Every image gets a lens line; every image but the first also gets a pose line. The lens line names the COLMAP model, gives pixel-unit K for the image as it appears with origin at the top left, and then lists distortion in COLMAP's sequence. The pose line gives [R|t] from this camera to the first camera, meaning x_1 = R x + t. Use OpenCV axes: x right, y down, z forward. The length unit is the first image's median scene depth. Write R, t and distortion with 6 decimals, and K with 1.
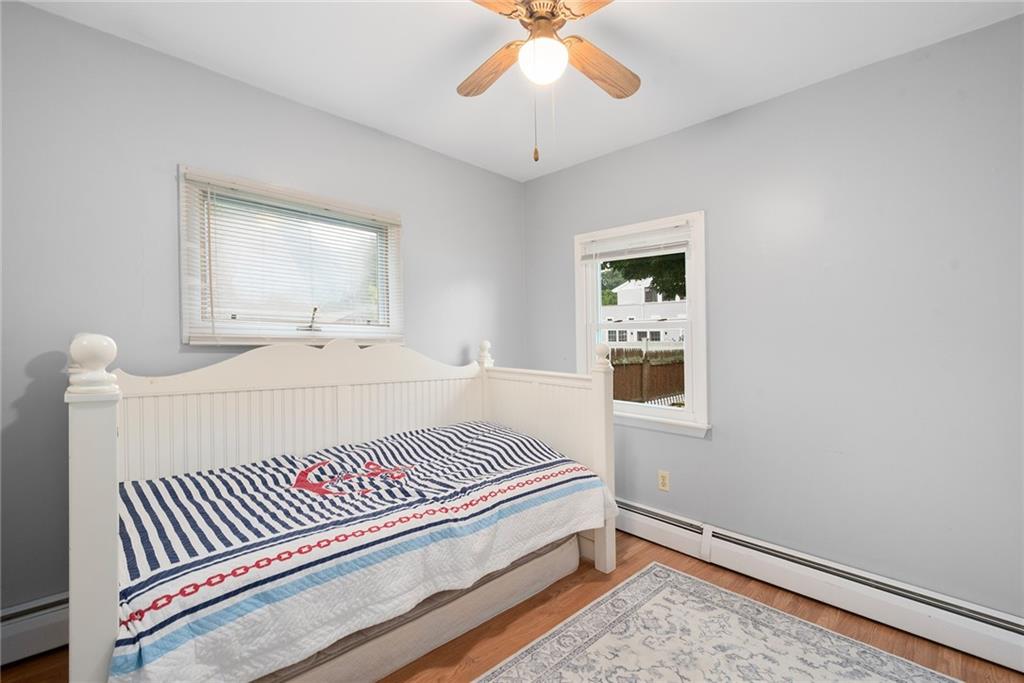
lens RADIAL K [[445.1, 0, 512.0], [0, 445.1, 341.5], [0, 0, 1]] dist [0.001790, 0.000098]
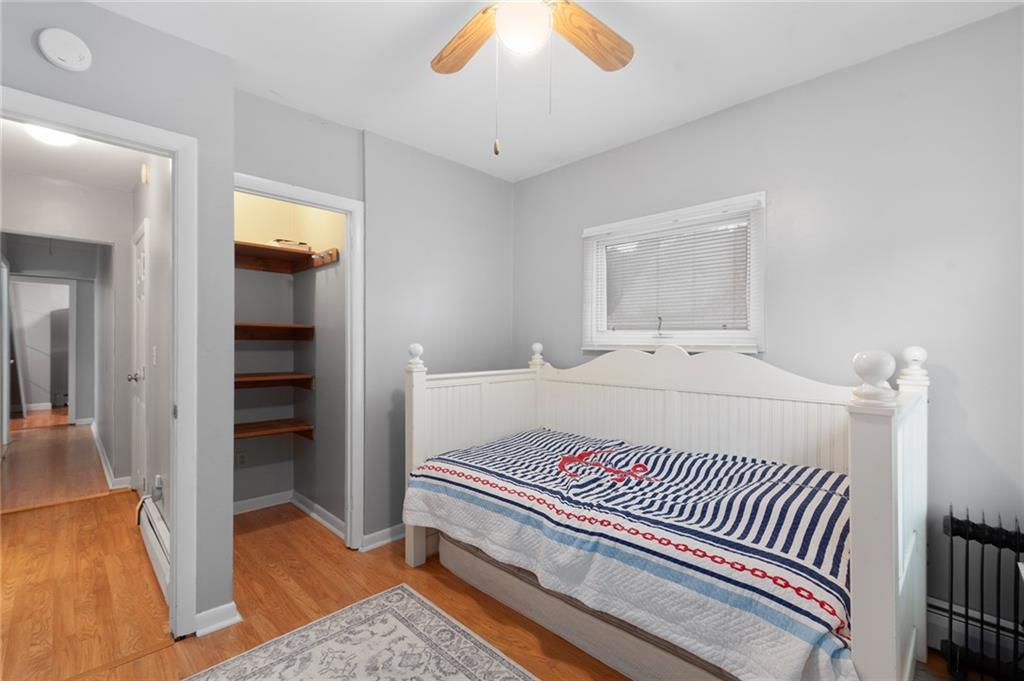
lens RADIAL K [[451.3, 0, 512.0], [0, 451.3, 340.5], [0, 0, 1]] dist [-0.000553, 0.000008]
pose [[0.029106, -0.018228, -0.999410, 0.865828], [-0.004294, 0.999822, -0.018361, 0.005356], [0.999567, 0.004826, 0.029023, 0.821039]]
